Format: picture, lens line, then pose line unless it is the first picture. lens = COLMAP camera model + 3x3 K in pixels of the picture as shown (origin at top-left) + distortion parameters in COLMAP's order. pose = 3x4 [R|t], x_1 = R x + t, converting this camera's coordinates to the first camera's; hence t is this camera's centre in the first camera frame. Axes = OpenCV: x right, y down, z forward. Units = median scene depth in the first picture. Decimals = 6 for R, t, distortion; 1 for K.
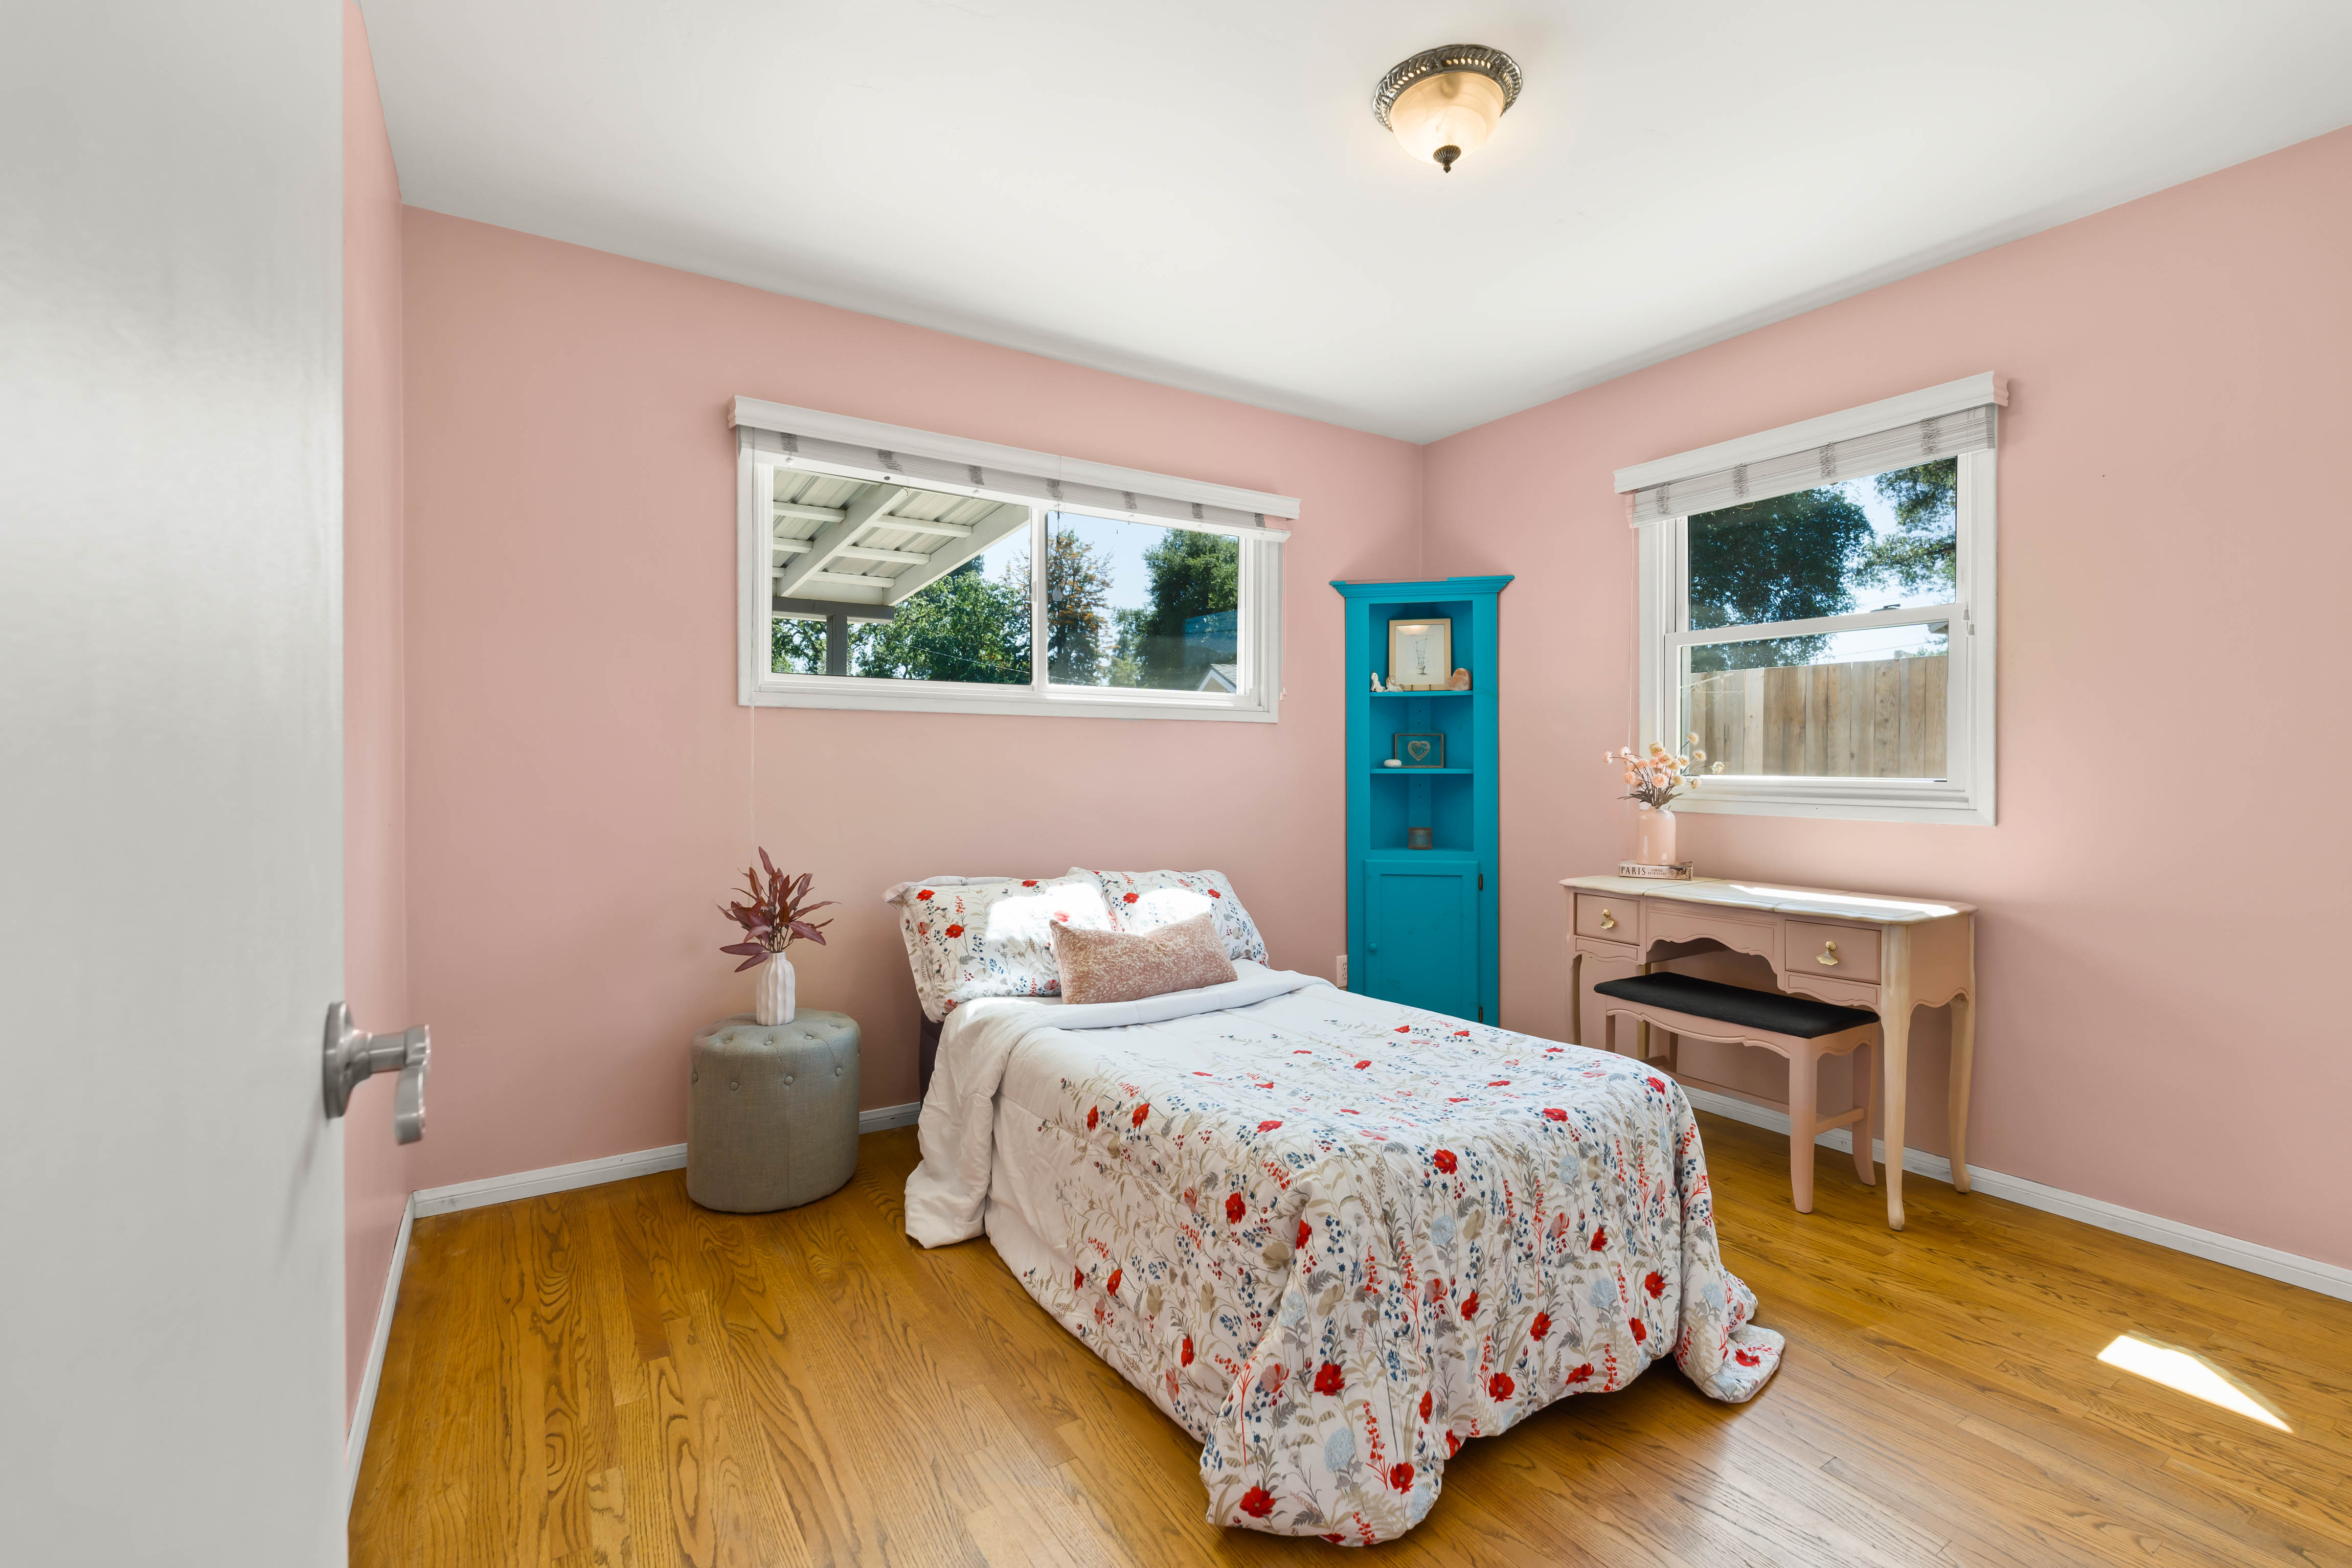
lens RADIAL K [[1031.0, 0, 1171.5], [0, 1031.0, 772.1], [0, 0, 1]] dist [0.004340, 0.000180]
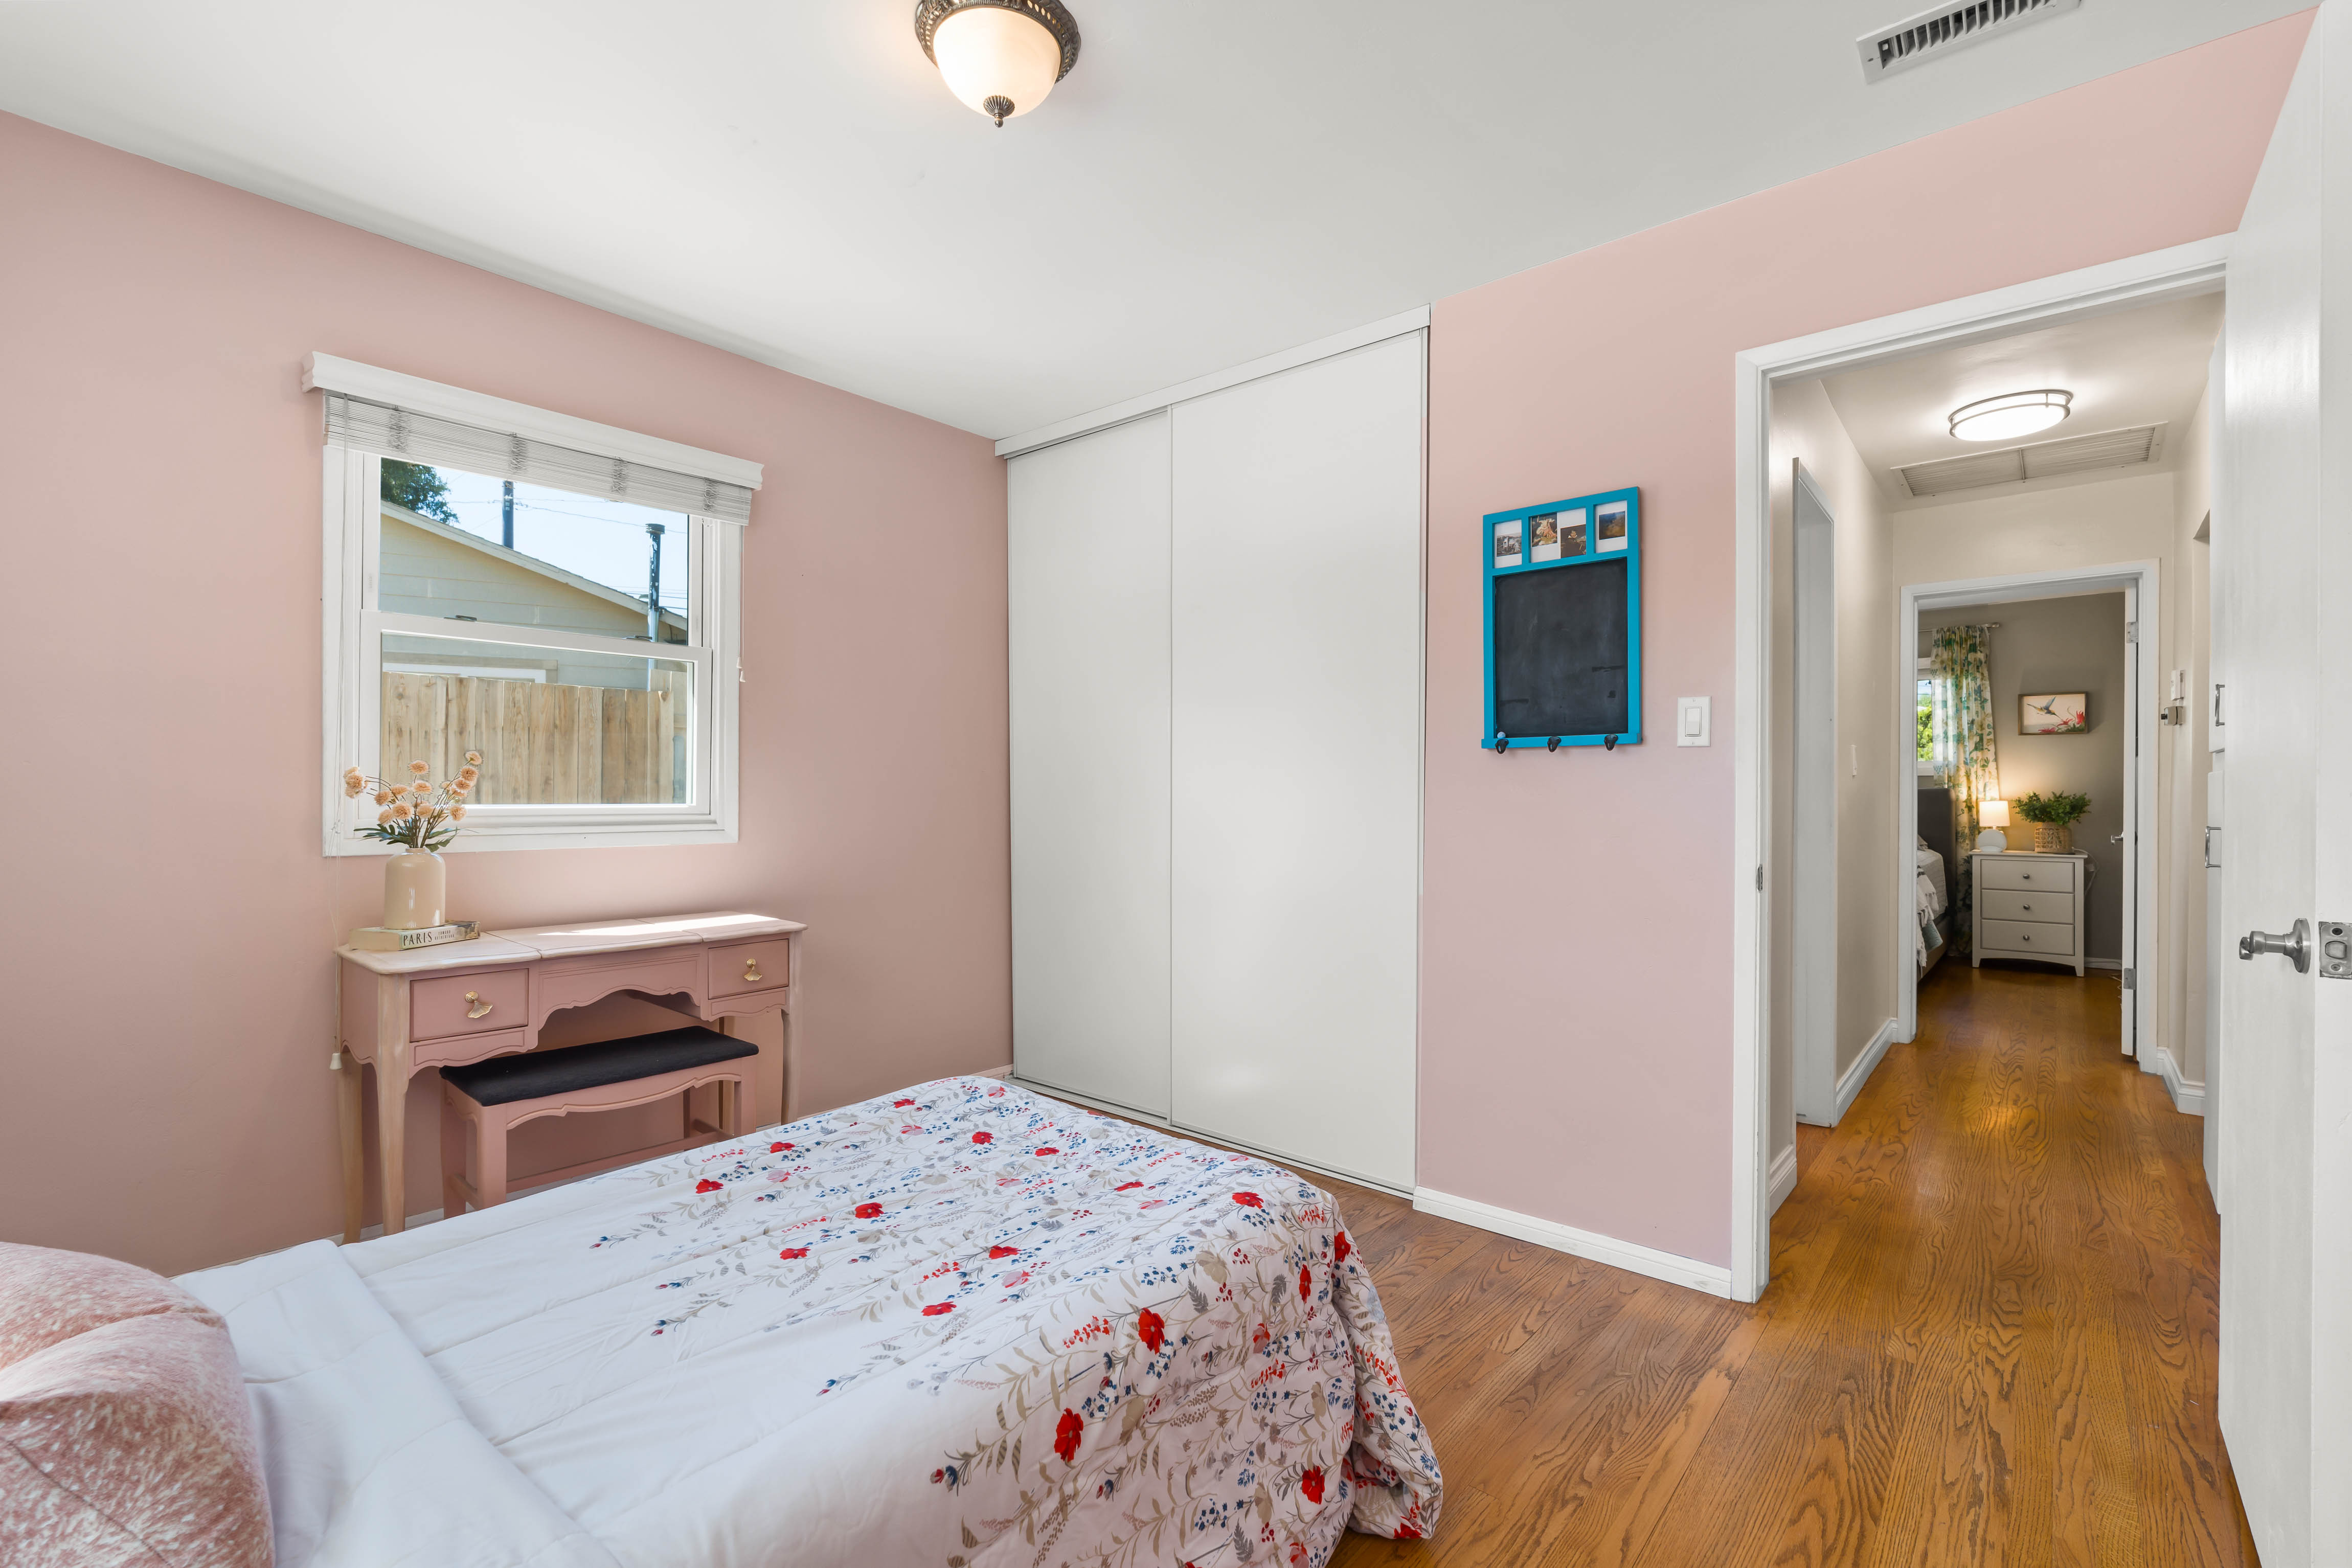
lens RADIAL K [[1031.0, 0, 1174.2], [0, 1031.0, 784.2], [0, 0, 1]] dist [0.004340, 0.000180]
pose [[-0.281721, -0.000295, 0.959496, -0.702759], [0.005011, 0.999986, 0.001779, -0.021309], [-0.959483, 0.005310, -0.281716, 1.225377]]
